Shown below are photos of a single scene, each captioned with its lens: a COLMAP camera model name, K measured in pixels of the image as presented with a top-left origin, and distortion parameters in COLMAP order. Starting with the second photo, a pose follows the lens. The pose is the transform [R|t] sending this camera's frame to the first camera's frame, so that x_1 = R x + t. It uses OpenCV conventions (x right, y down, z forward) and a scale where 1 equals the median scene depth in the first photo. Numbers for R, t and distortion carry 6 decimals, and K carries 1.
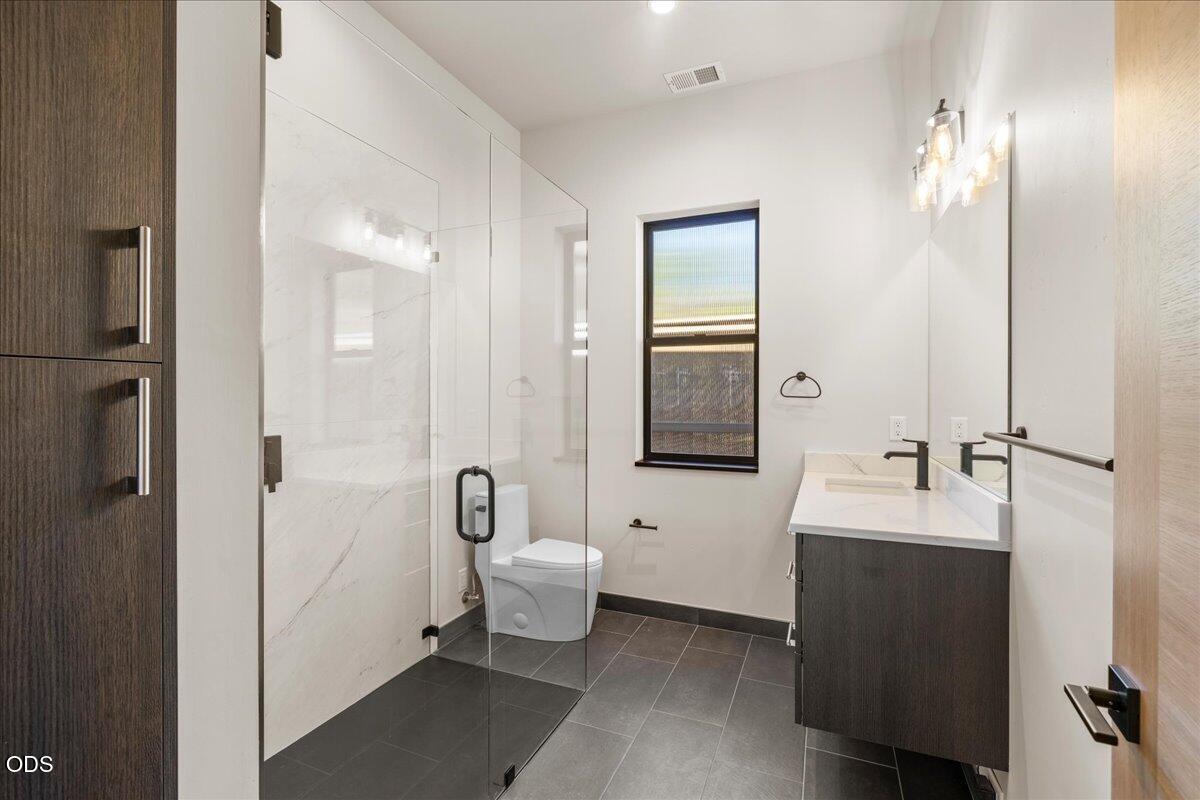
lens RADIAL K [[541.4, 0, 597.7], [0, 541.4, 396.2], [0, 0, 1]] dist [-0.001041, -0.000201]
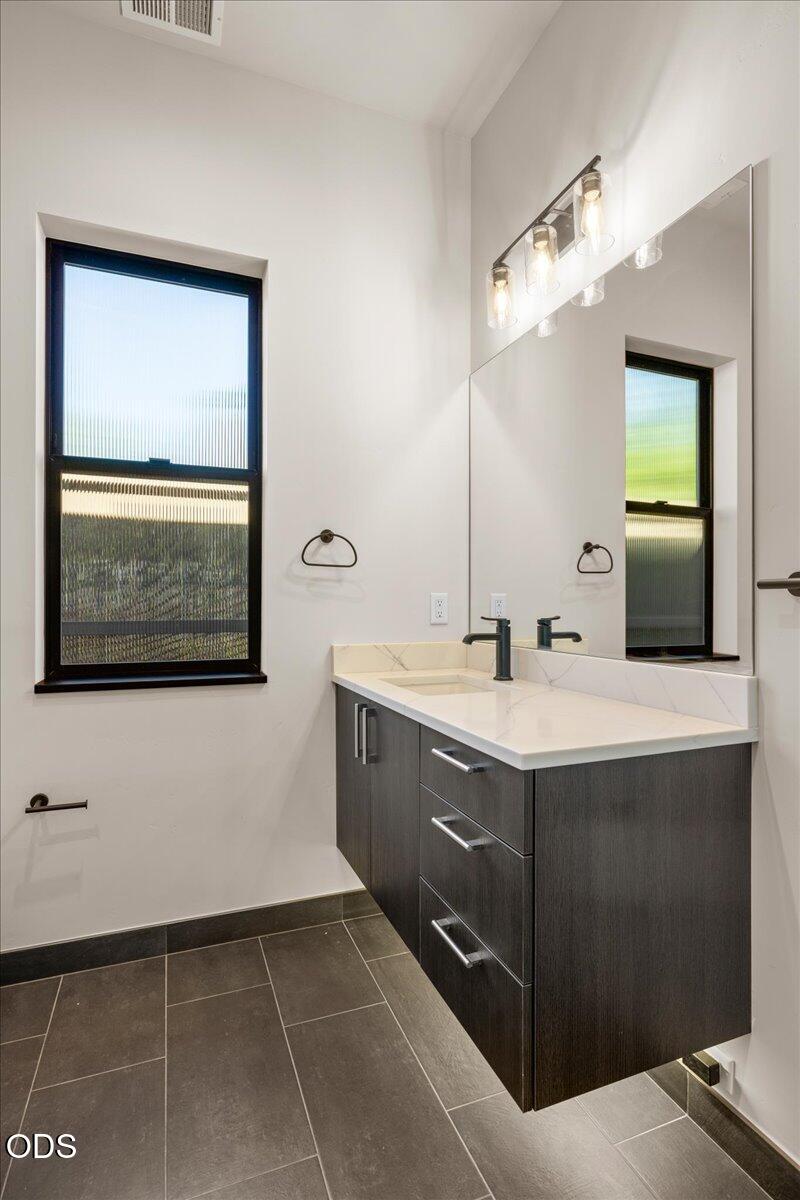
lens RADIAL K [[593.0, 0, 396.0], [0, 593.0, 603.3], [0, 0, 1]] dist [-0.004180, 0.001049]
pose [[0.714456, 0.000677, 0.699680, -0.090491], [0.000999, 0.999998, -0.001988, 0.050148], [-0.699680, 0.002120, 0.714453, 0.397593]]
